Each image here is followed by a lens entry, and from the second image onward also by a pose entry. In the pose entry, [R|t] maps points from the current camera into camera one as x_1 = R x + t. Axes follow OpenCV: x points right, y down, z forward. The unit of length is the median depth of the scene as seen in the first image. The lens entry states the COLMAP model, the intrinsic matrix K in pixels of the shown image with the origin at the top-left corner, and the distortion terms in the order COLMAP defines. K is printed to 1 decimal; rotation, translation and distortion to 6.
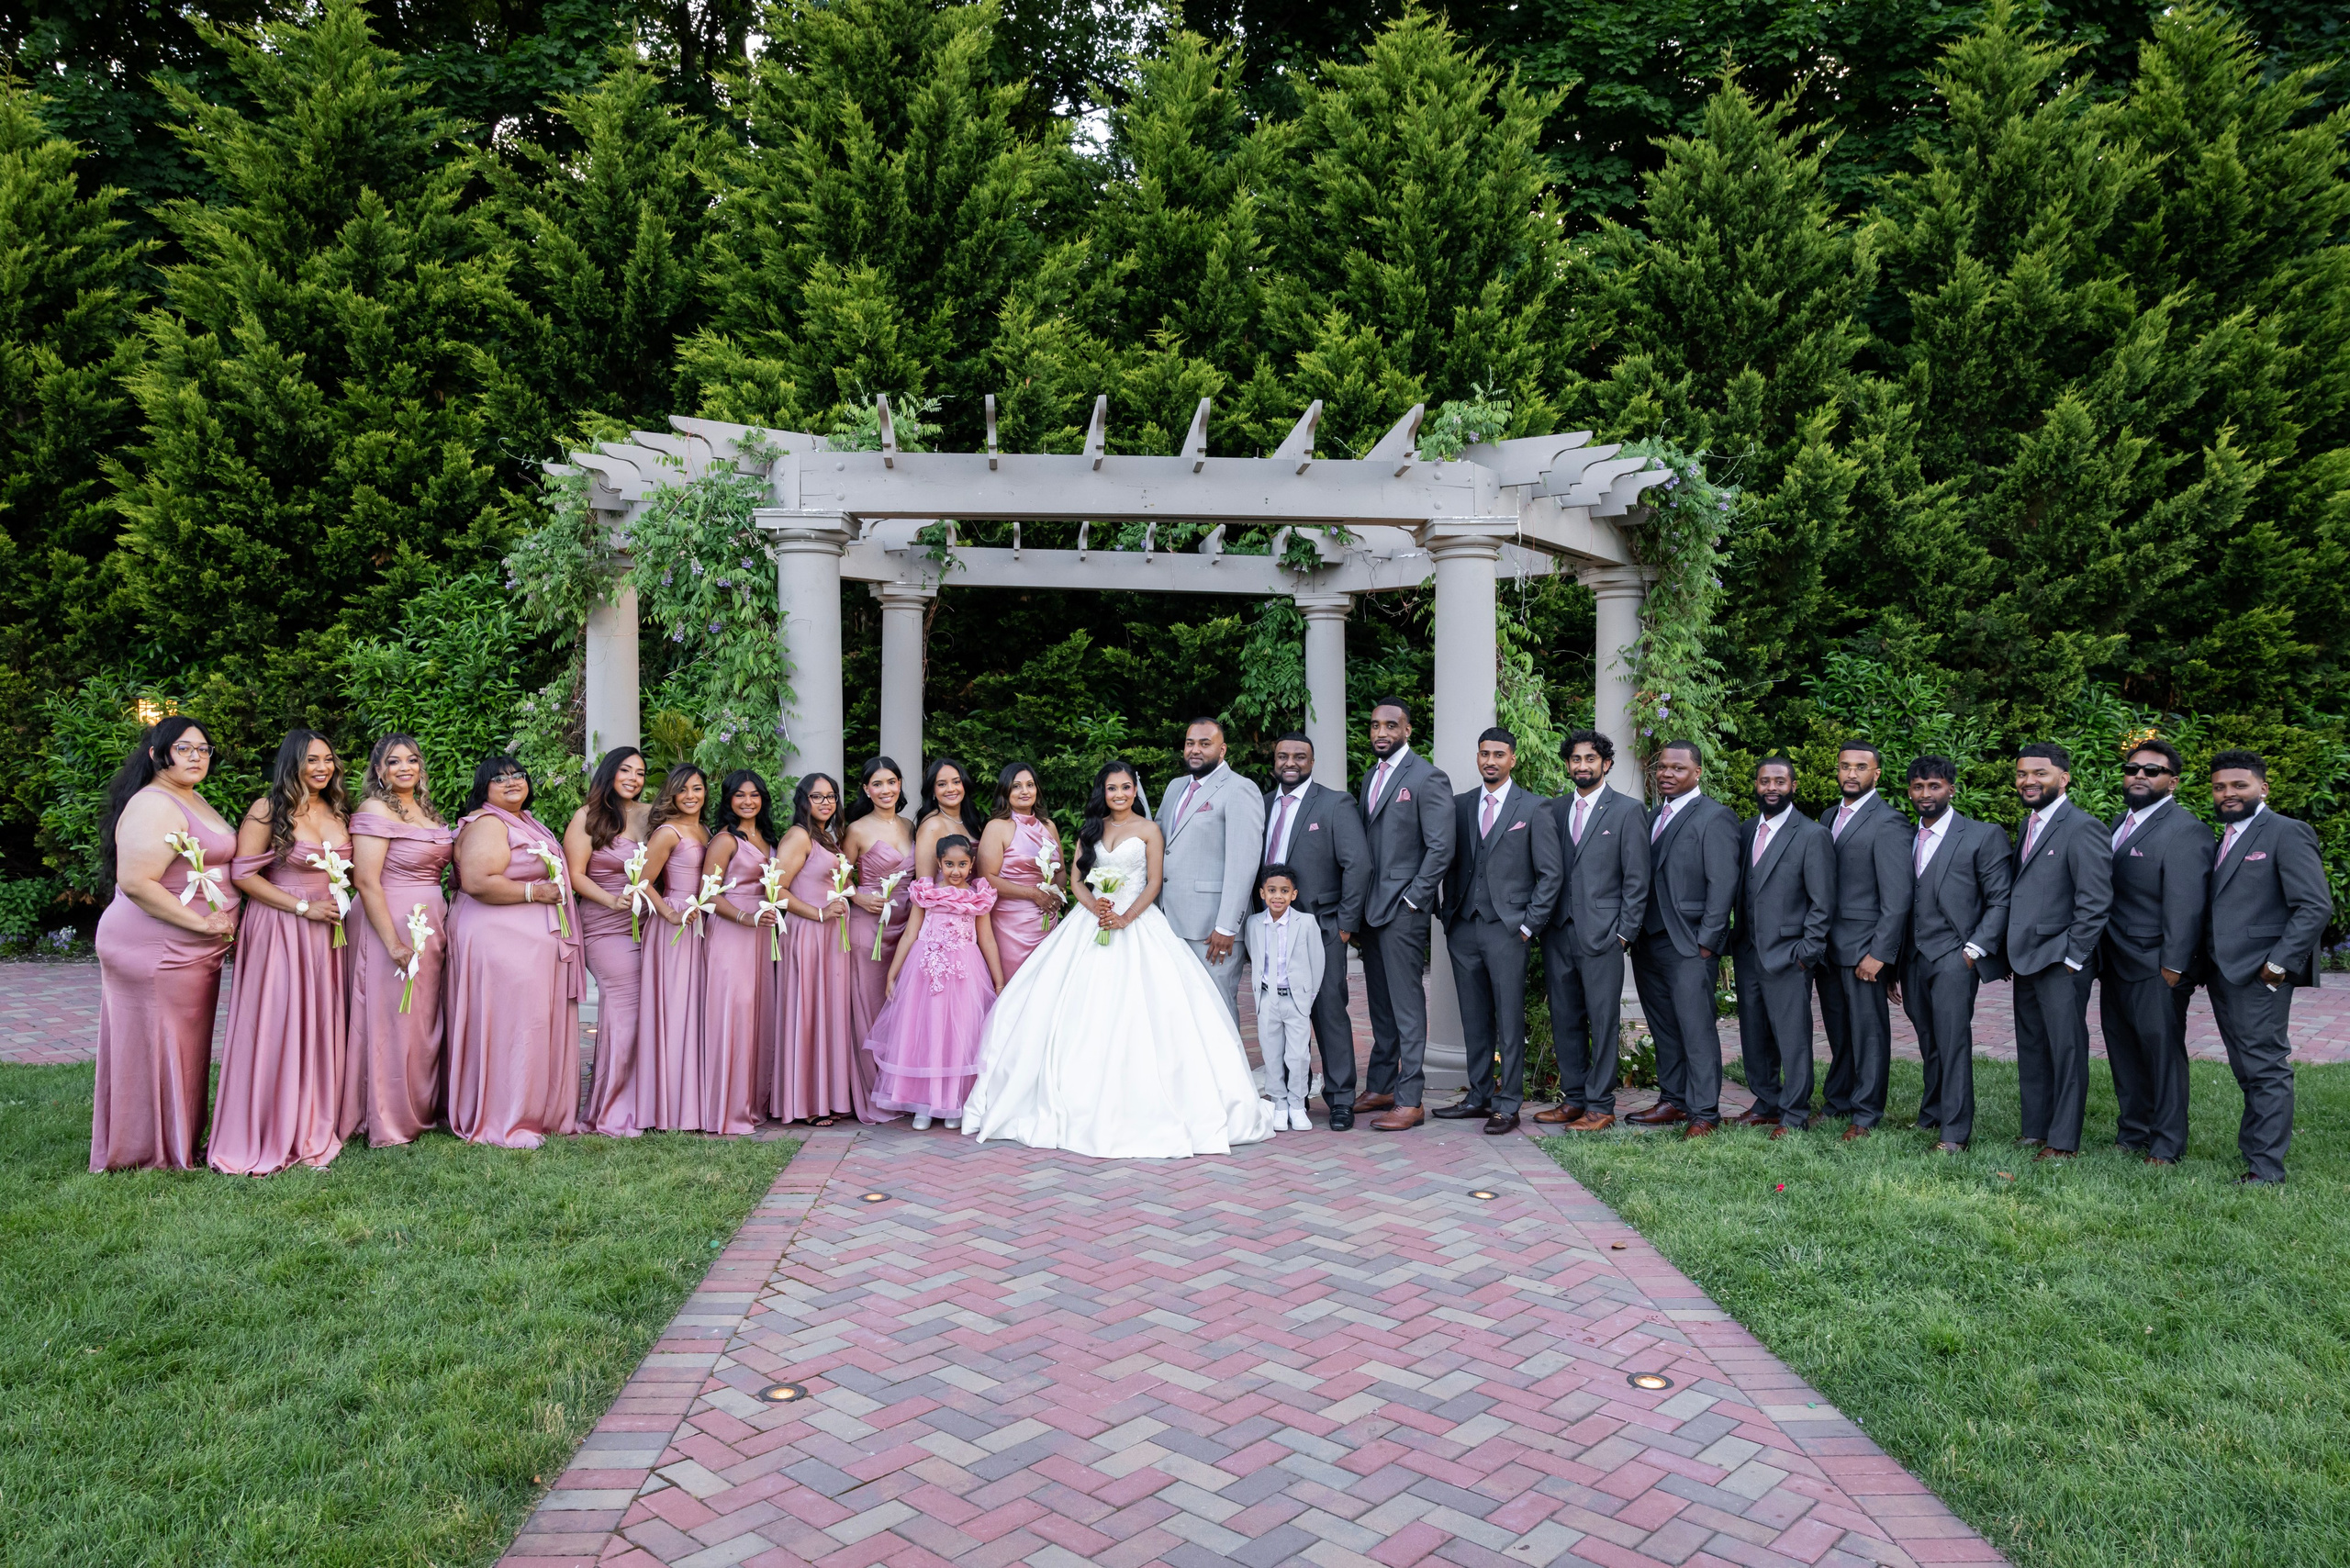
lens RADIAL K [[1581.2, 0, 1166.4], [0, 1581.2, 798.1], [0, 0, 1]] dist [-0.003284, -0.003346]
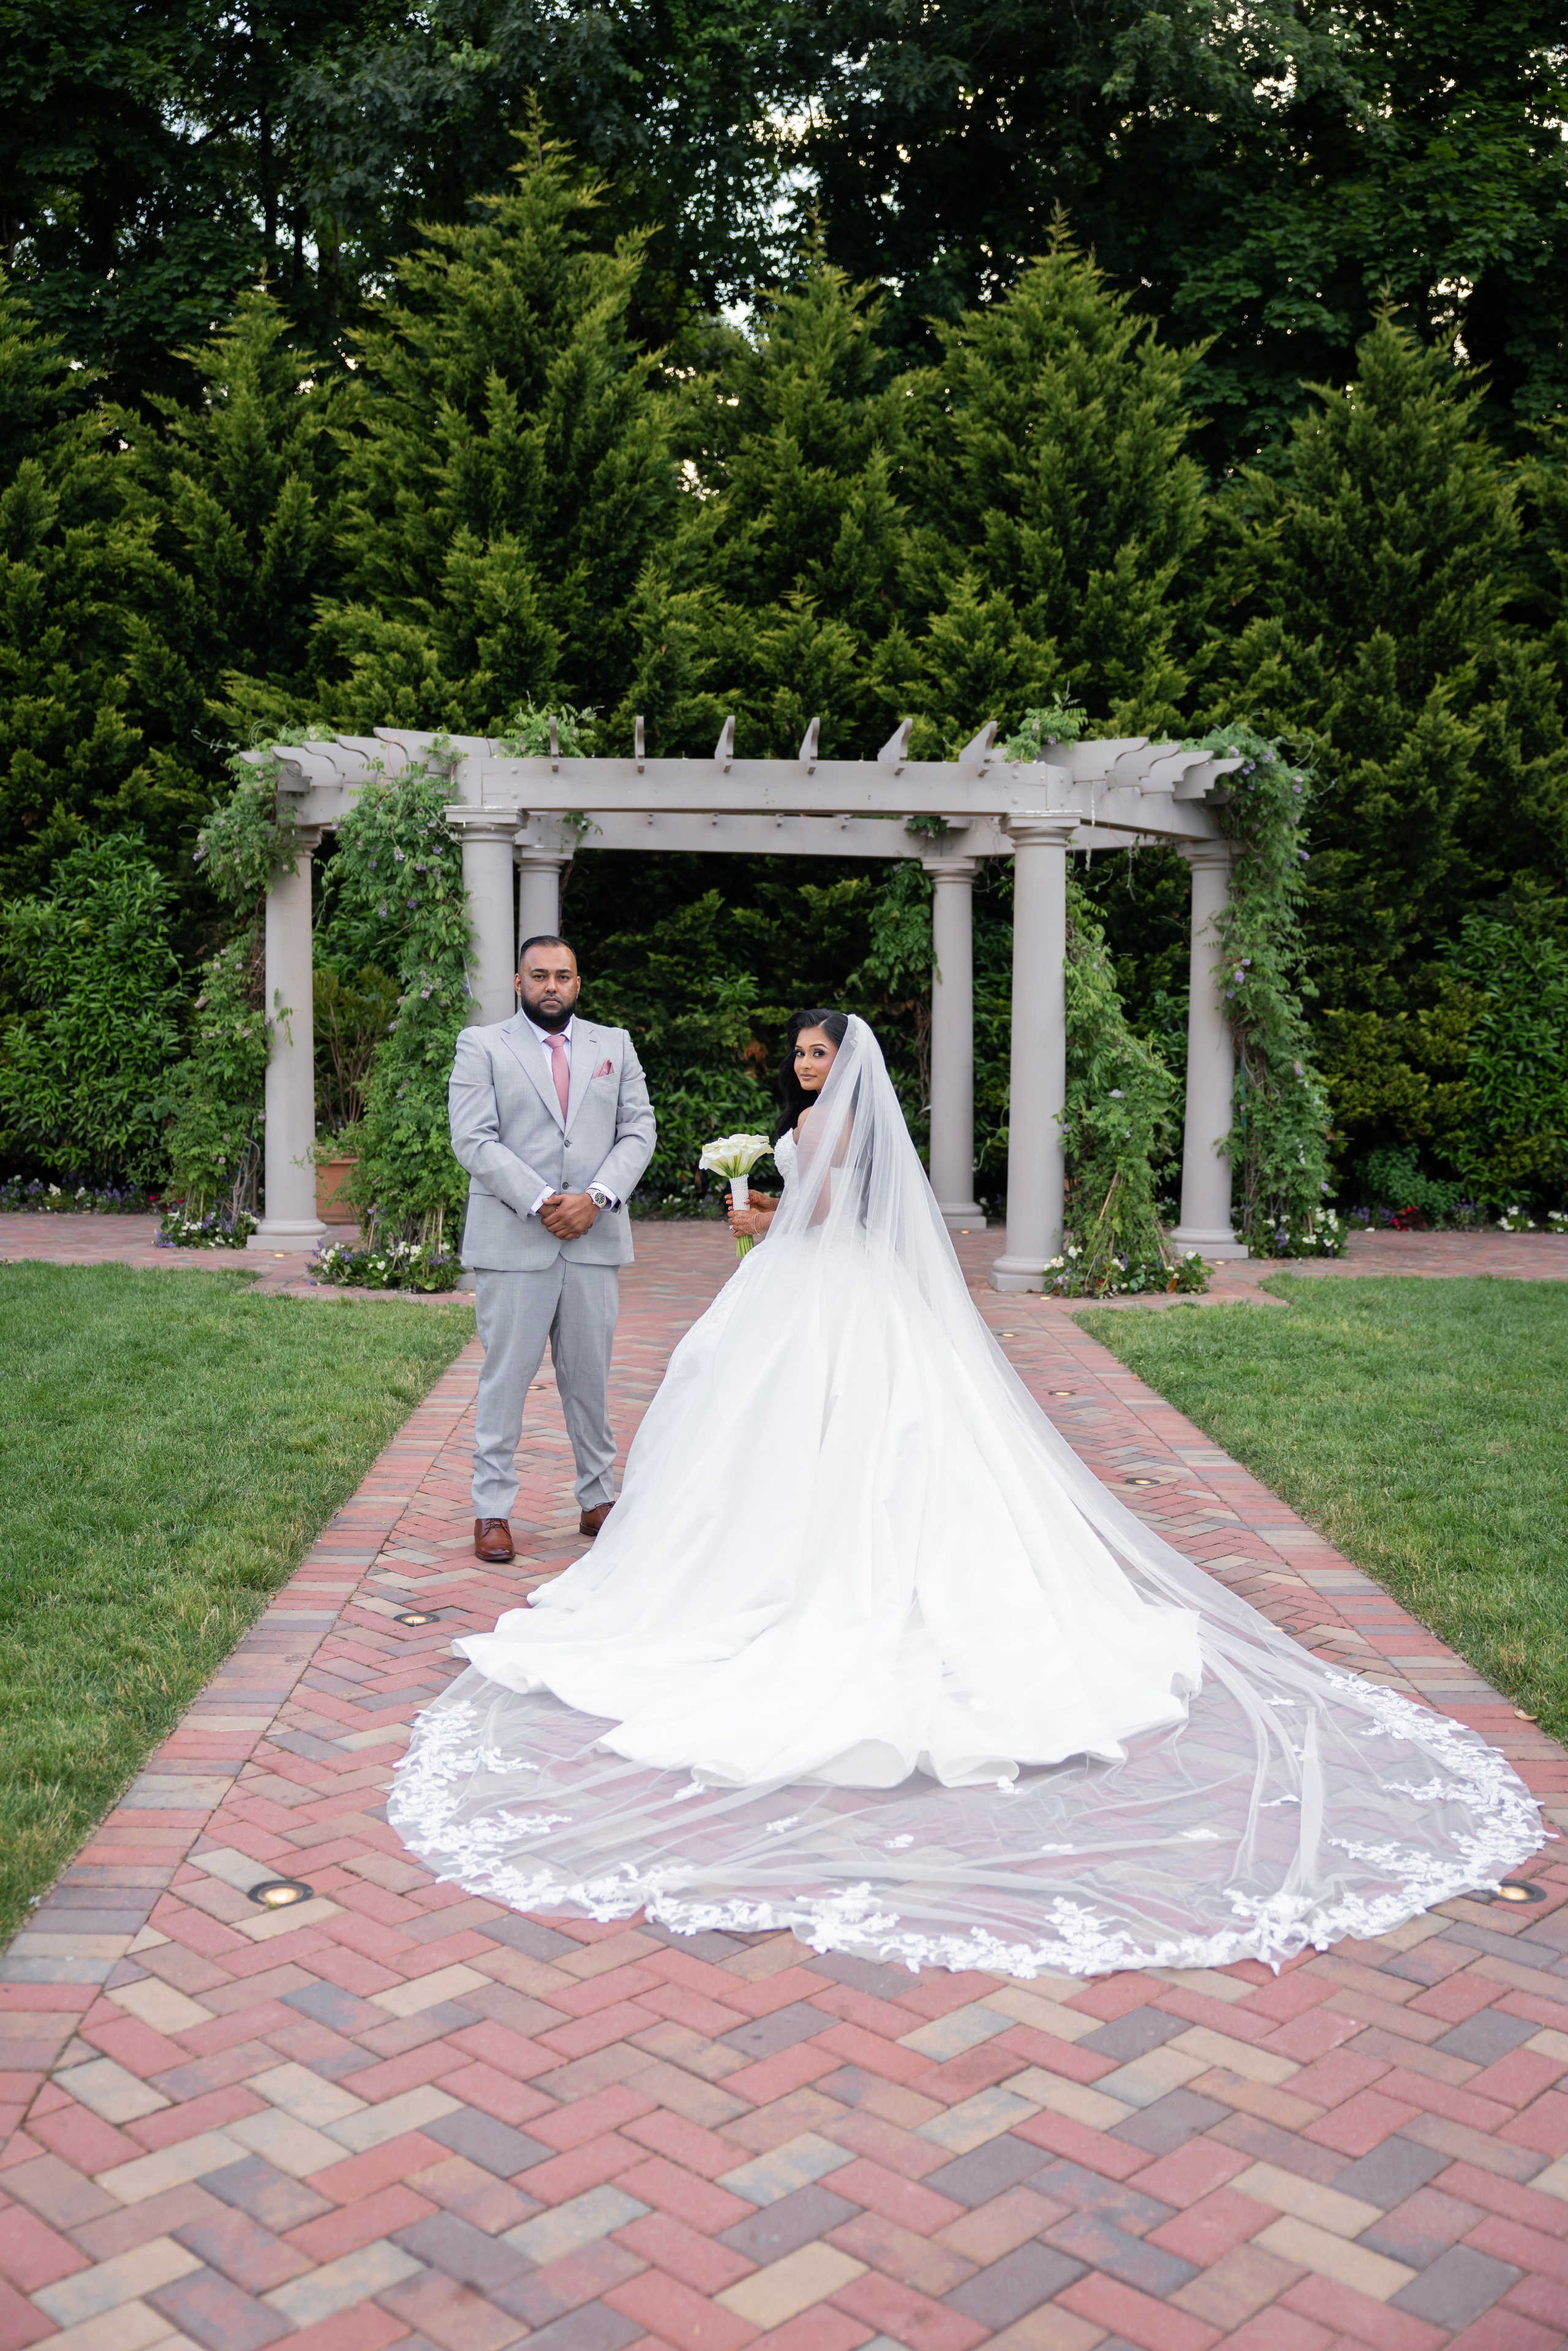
lens RADIAL K [[2303.6, 0, 701.4], [0, 2303.6, 1175.9], [0, 0, 1]] dist [0.013784, 0.006651]
pose [[0.998232, 0.009568, -0.058669, 0.027231], [-0.007396, 0.999283, 0.037125, 0.021594], [0.058982, -0.036626, 0.997587, -0.490123]]
